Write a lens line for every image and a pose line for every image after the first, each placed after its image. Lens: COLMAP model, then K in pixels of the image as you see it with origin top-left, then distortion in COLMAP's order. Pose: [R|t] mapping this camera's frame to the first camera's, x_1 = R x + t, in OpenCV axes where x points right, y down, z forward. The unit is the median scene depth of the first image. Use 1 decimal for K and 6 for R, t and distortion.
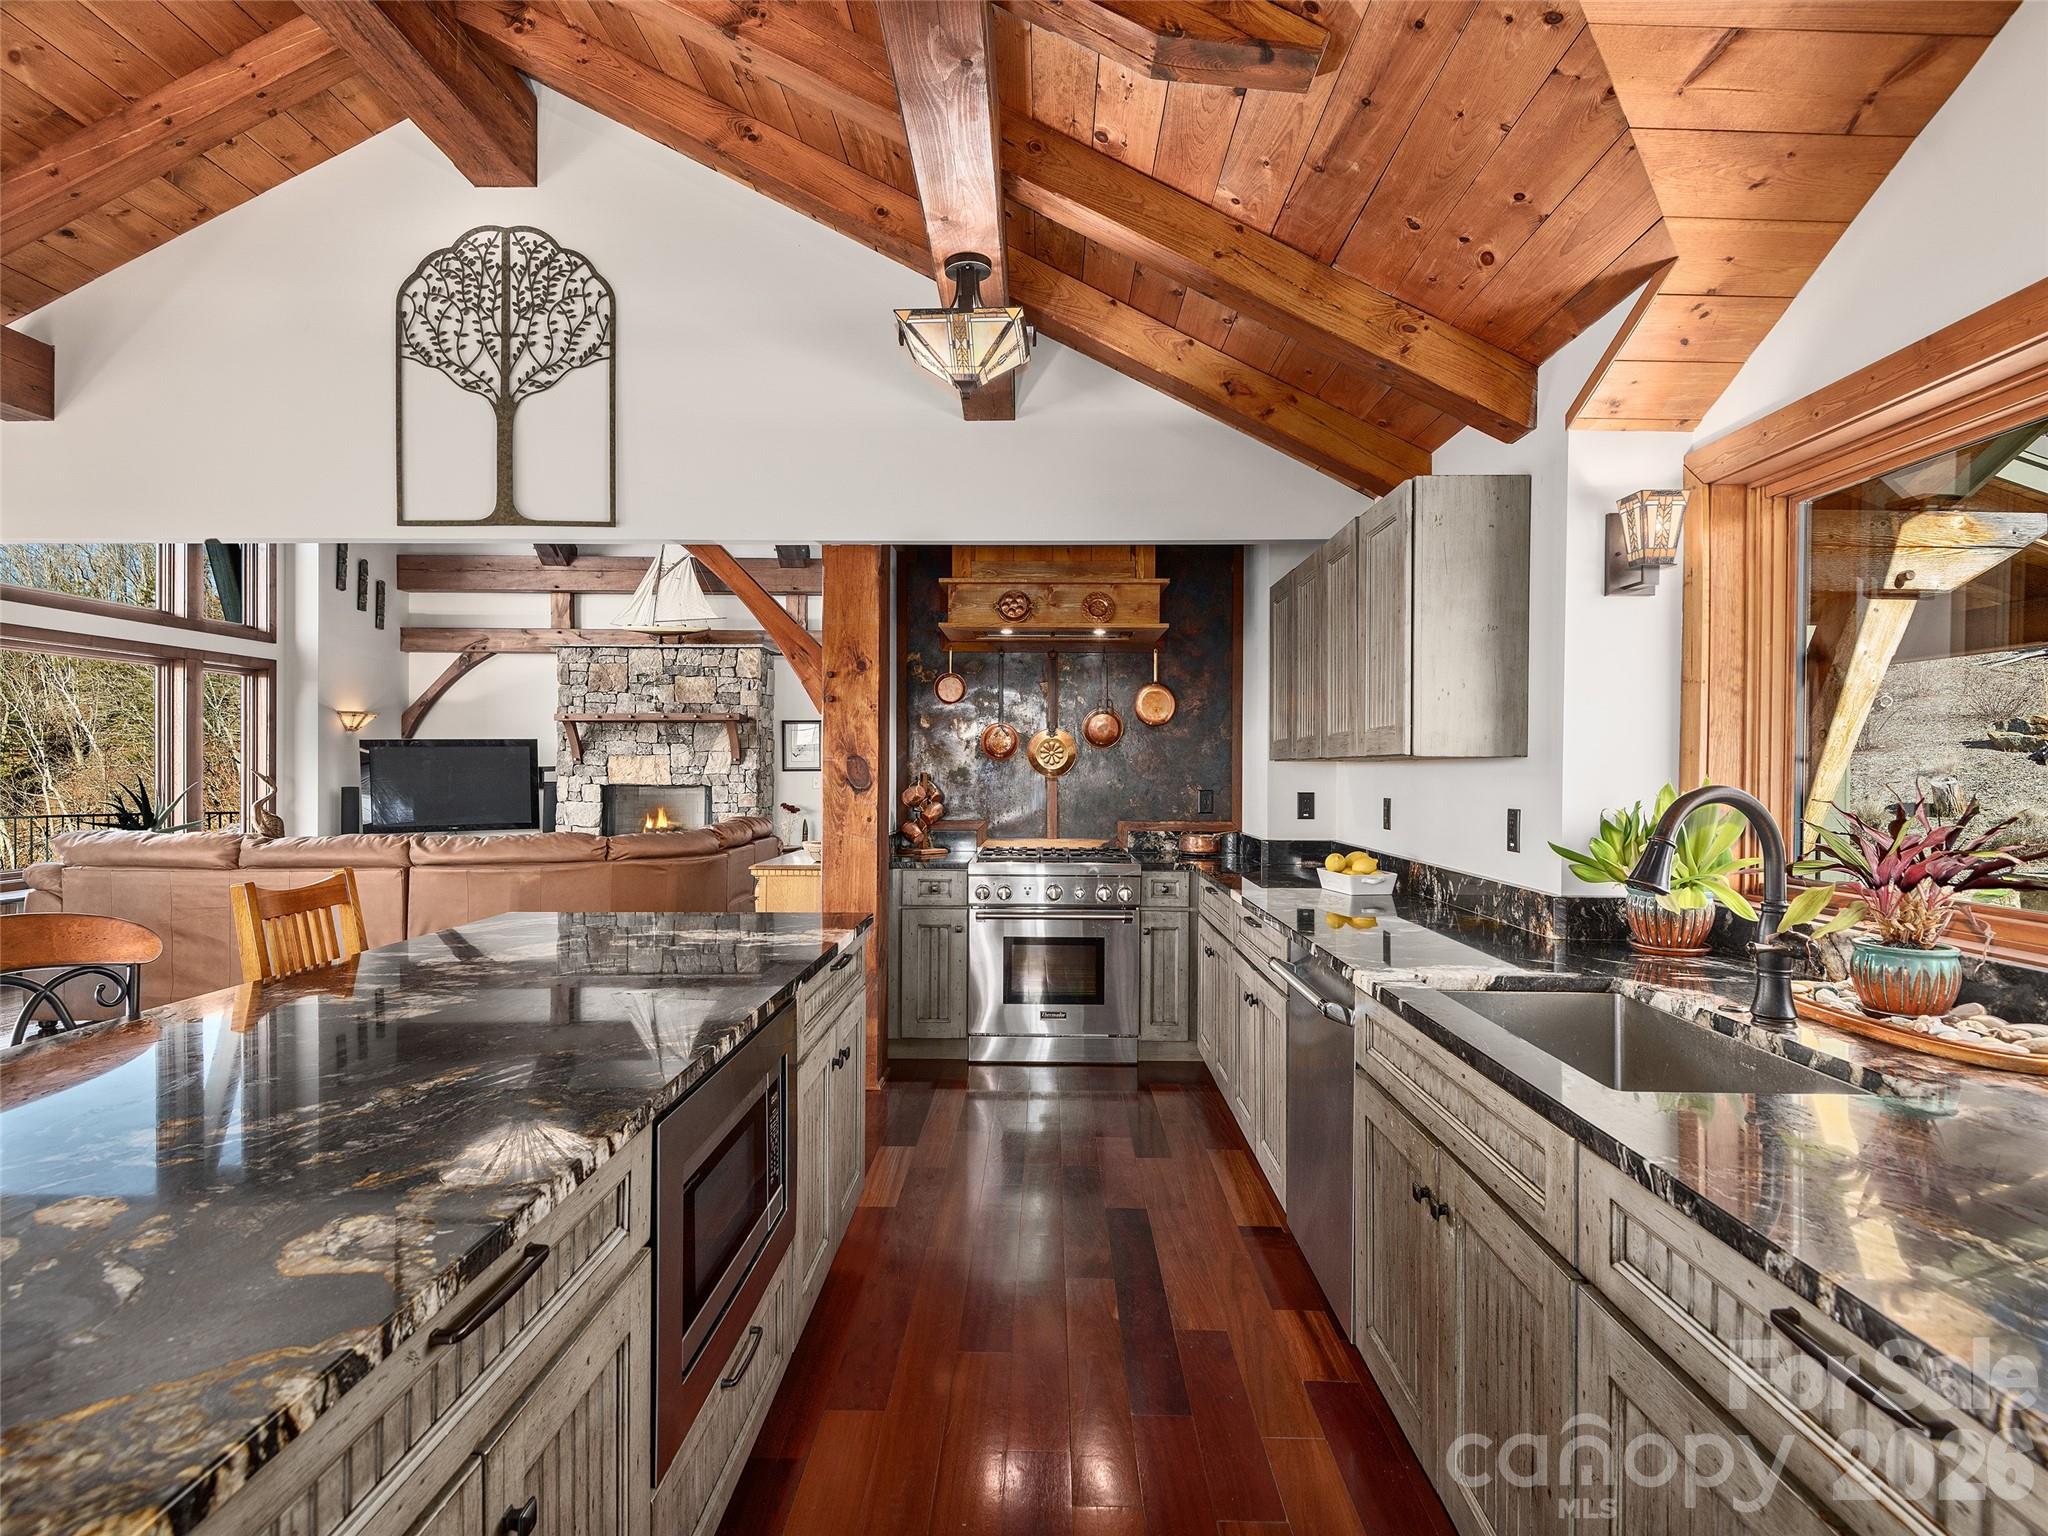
lens RADIAL K [[1024.7, 0, 1019.8], [0, 1024.7, 779.5], [0, 0, 1]] dist [0.014971, -0.012315]
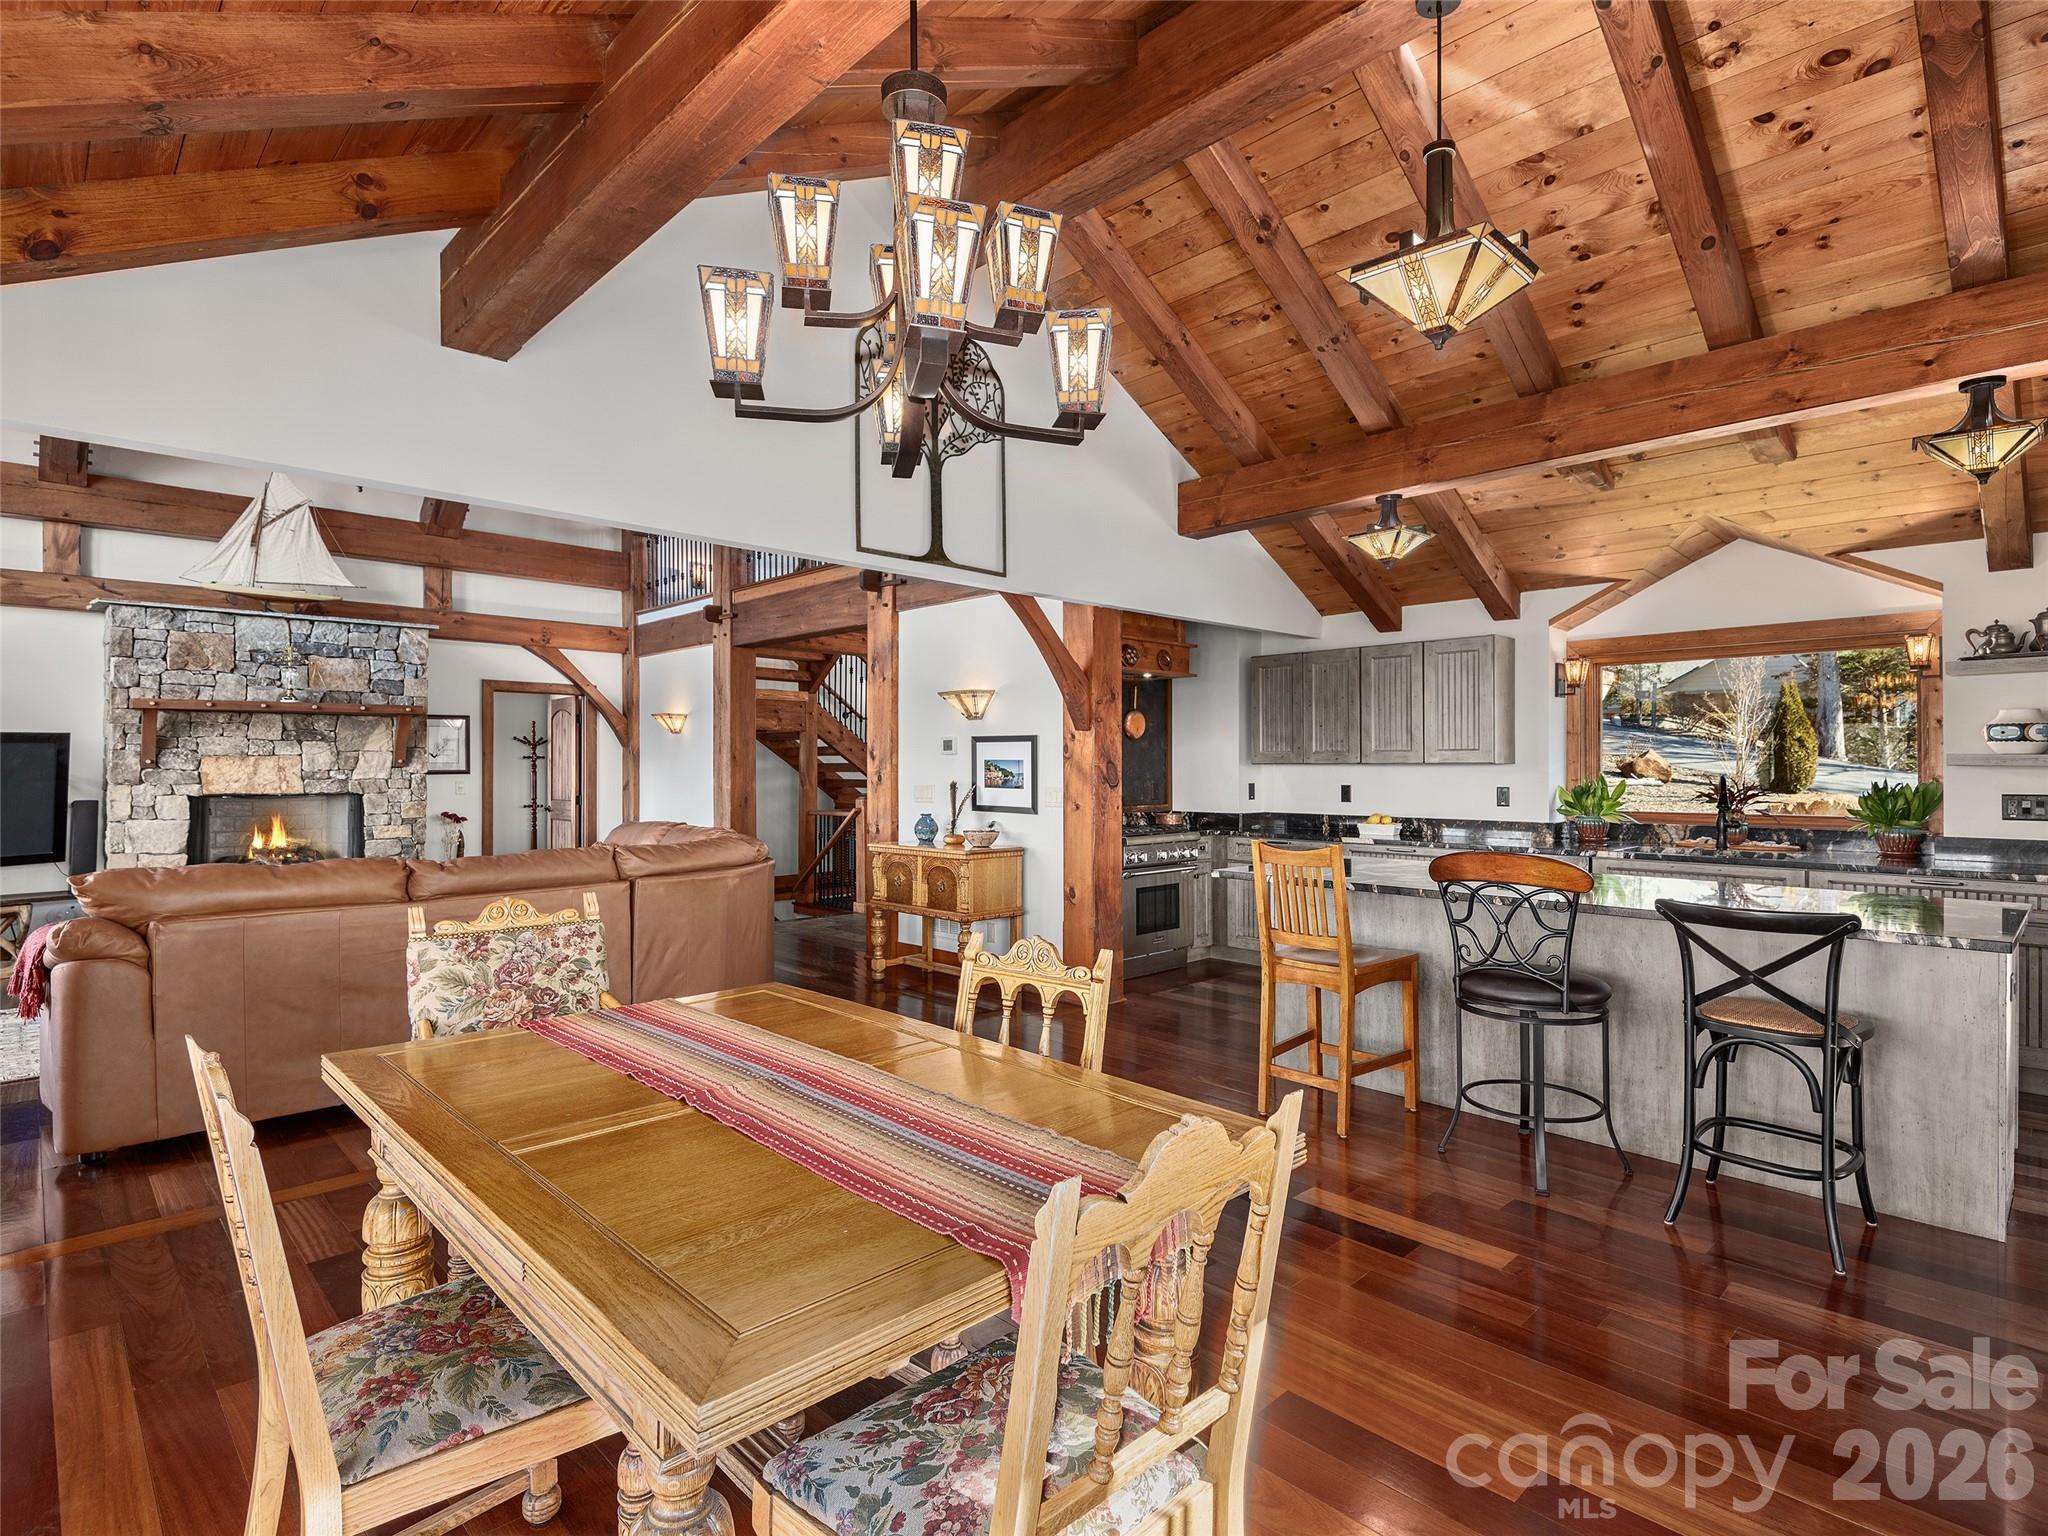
lens RADIAL K [[1024.7, 0, 1039.3], [0, 1024.7, 768.8], [0, 0, 1]] dist [0.014971, -0.012315]
pose [[0.702258, -0.007997, 0.711878, -1.098826], [0.012448, 0.999922, -0.001047, -0.012521], [-0.711814, 0.009596, 0.702302, 0.094998]]
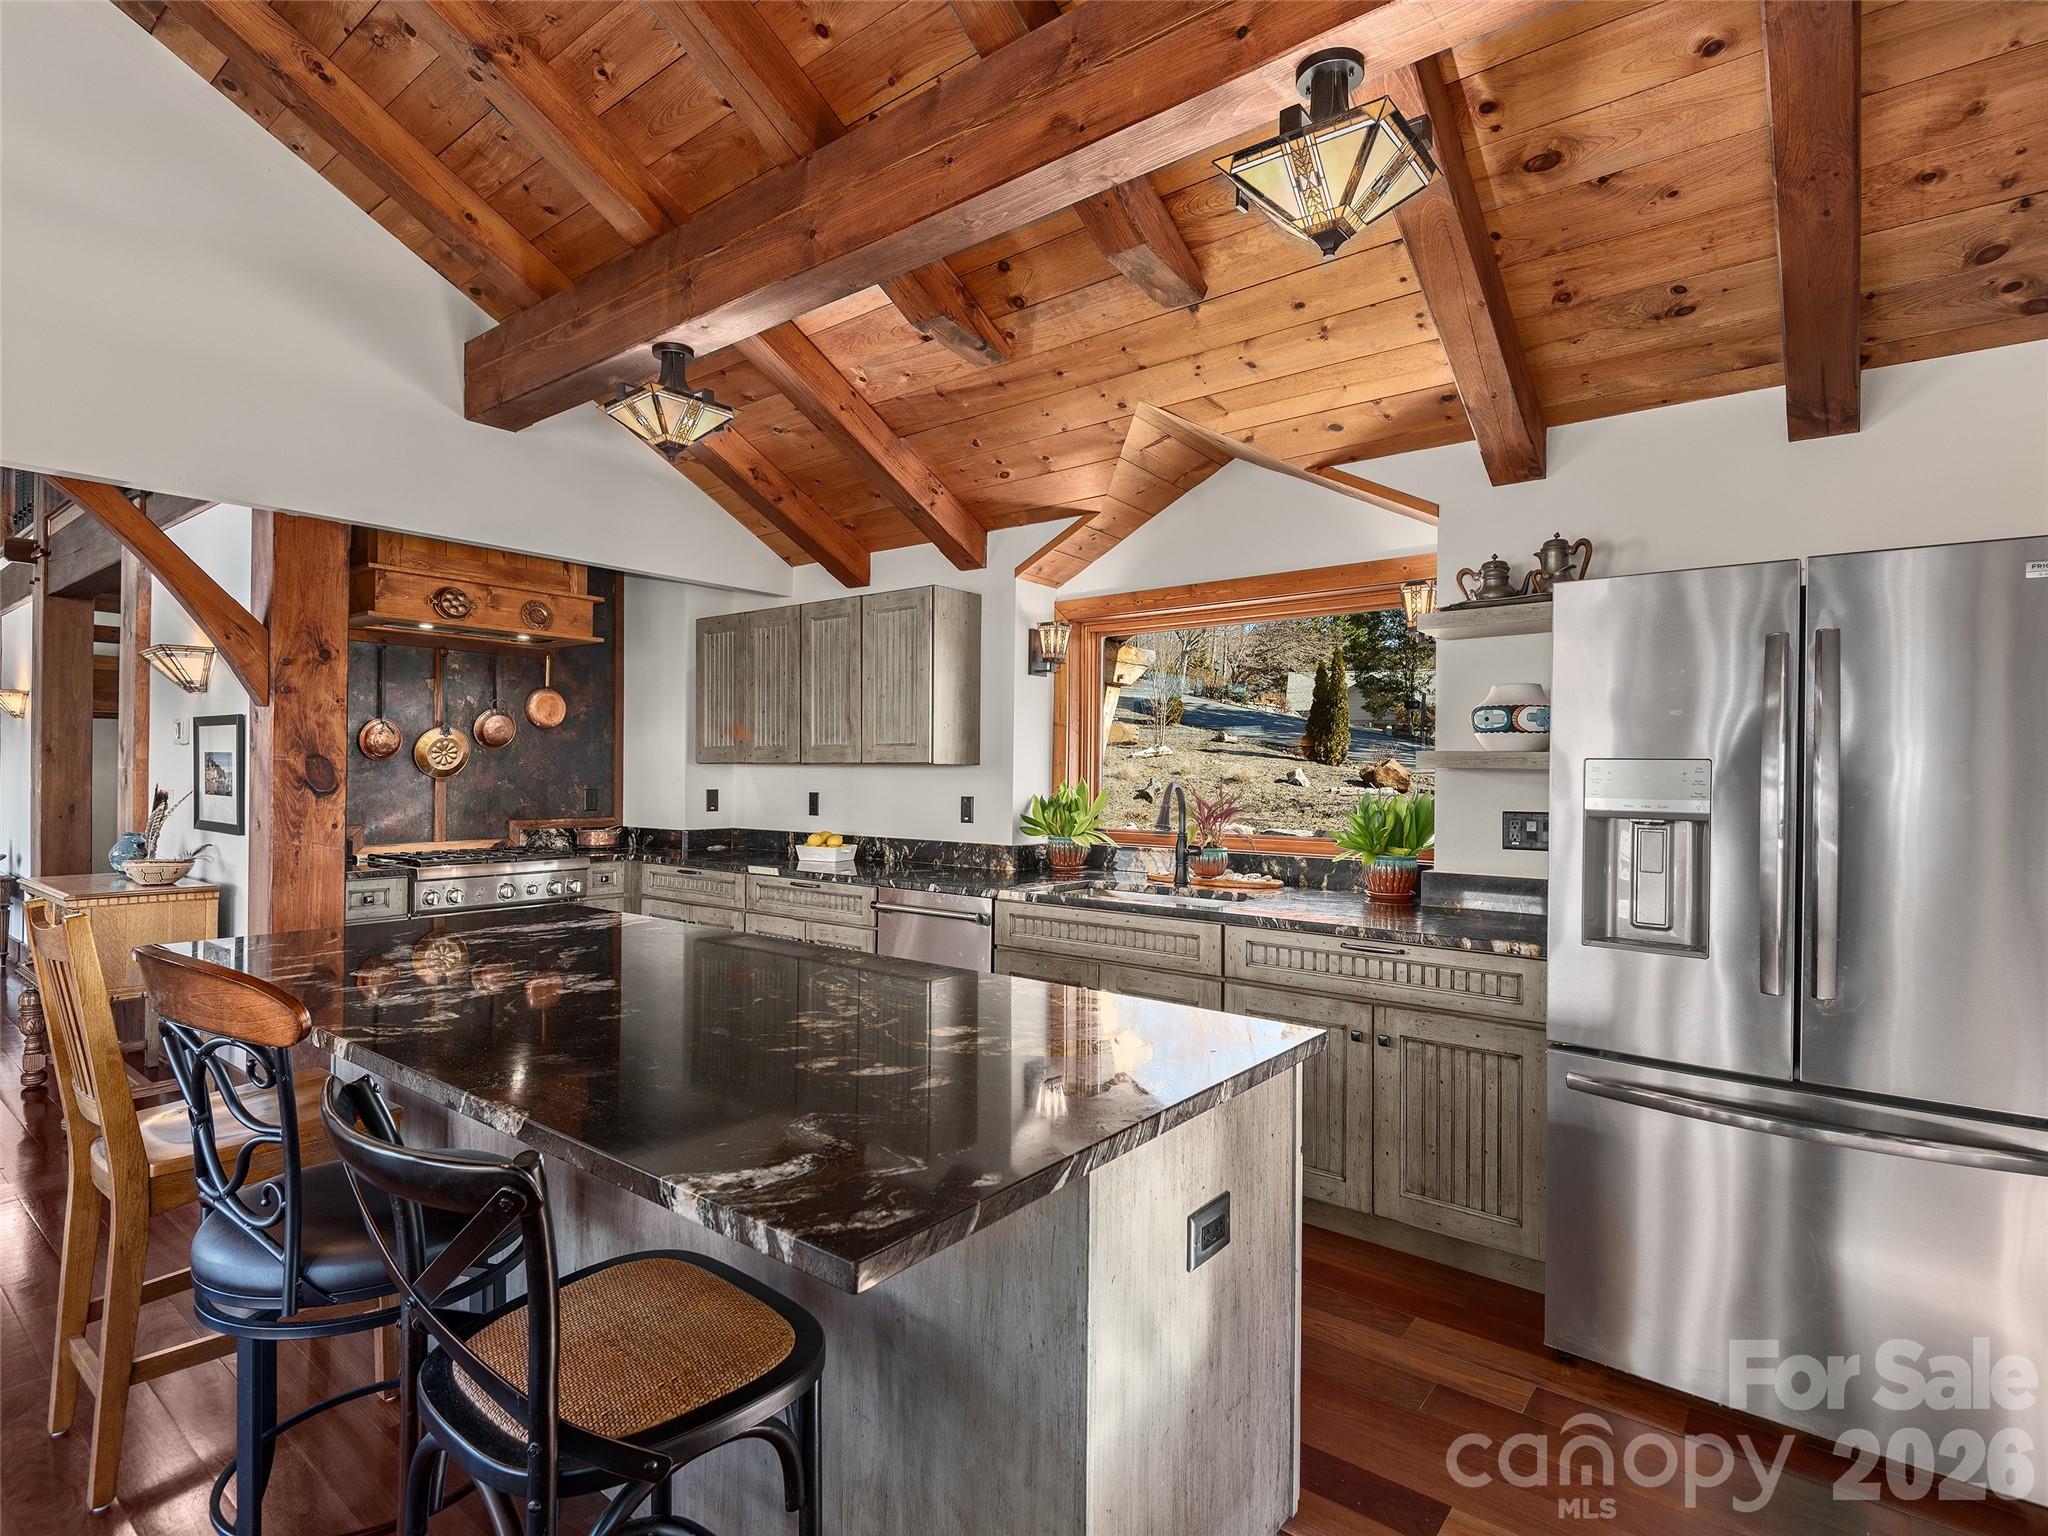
lens RADIAL K [[1024.7, 0, 1016.4], [0, 1024.7, 768.0], [0, 0, 1]] dist [0.014971, -0.012315]
pose [[0.601723, 0.002961, 0.798699, -0.467338], [0.004275, 0.999967, -0.006929, -0.002661], [-0.798694, 0.007584, 0.601690, -0.022066]]
